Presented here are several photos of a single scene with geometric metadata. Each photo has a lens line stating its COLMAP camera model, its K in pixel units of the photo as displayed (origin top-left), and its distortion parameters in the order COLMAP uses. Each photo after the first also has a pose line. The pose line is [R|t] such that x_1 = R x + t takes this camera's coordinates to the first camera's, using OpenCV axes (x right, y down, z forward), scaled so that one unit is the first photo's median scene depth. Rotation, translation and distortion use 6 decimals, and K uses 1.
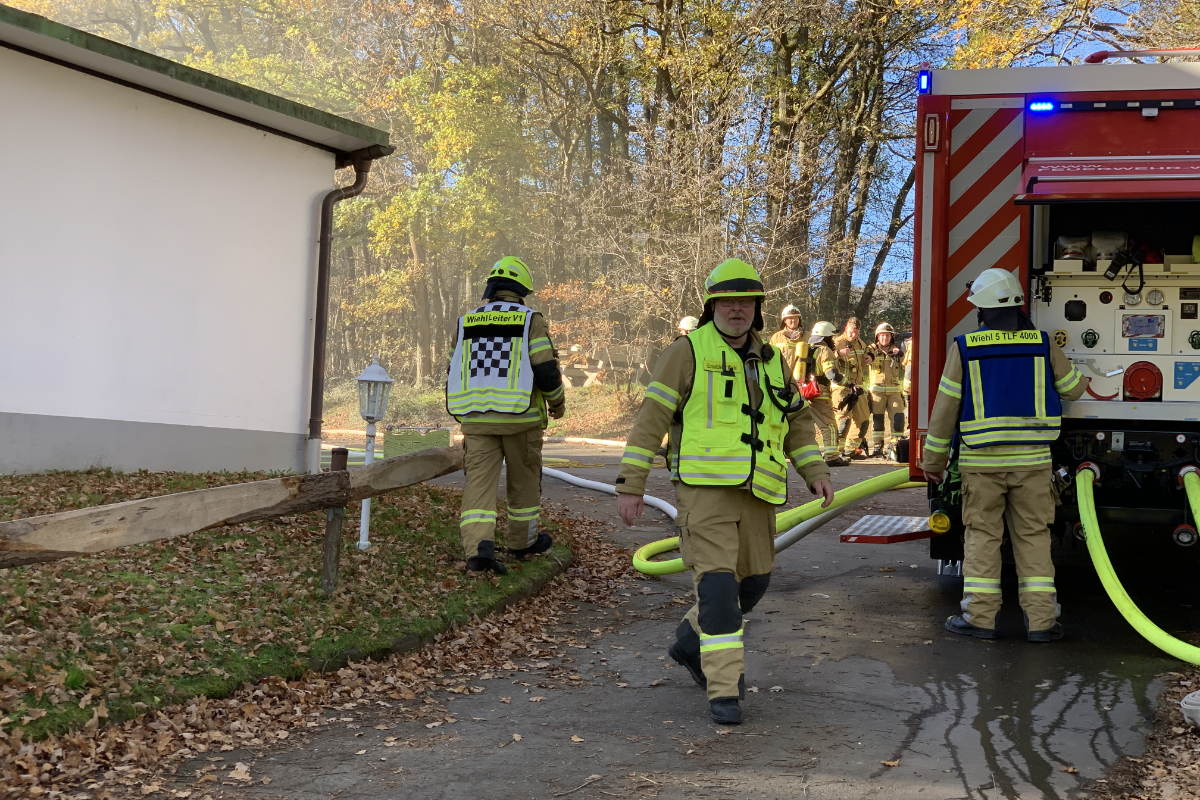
lens RADIAL K [[1576.6, 0, 600.0], [0, 1576.6, 400.0], [0, 0, 1]] dist [0.027262, 0.076009]
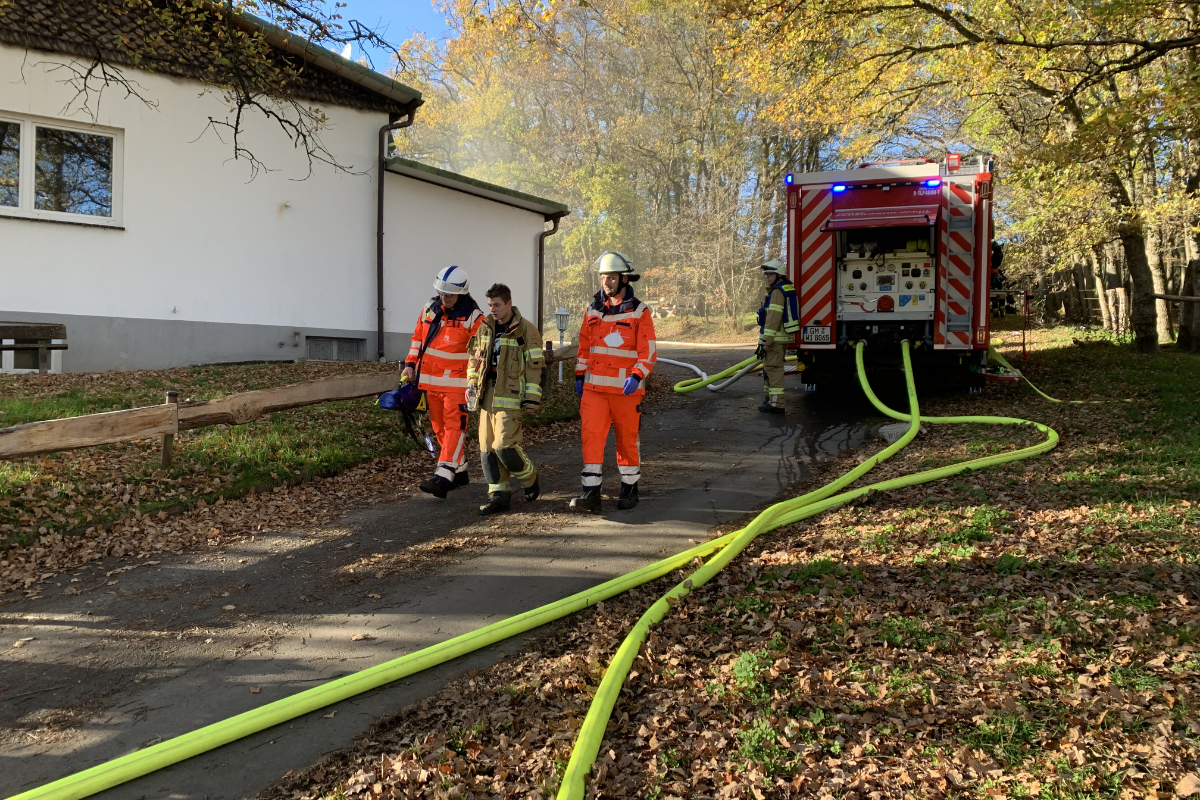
lens RADIAL K [[906.8, 0, 600.0], [0, 906.8, 400.0], [0, 0, 1]] dist [-0.000322, -0.000914]
pose [[0.993176, -0.022355, -0.114459, 0.056691], [0.030809, 0.996883, 0.072636, 0.015432], [0.112478, -0.075666, 0.990769, -0.309221]]
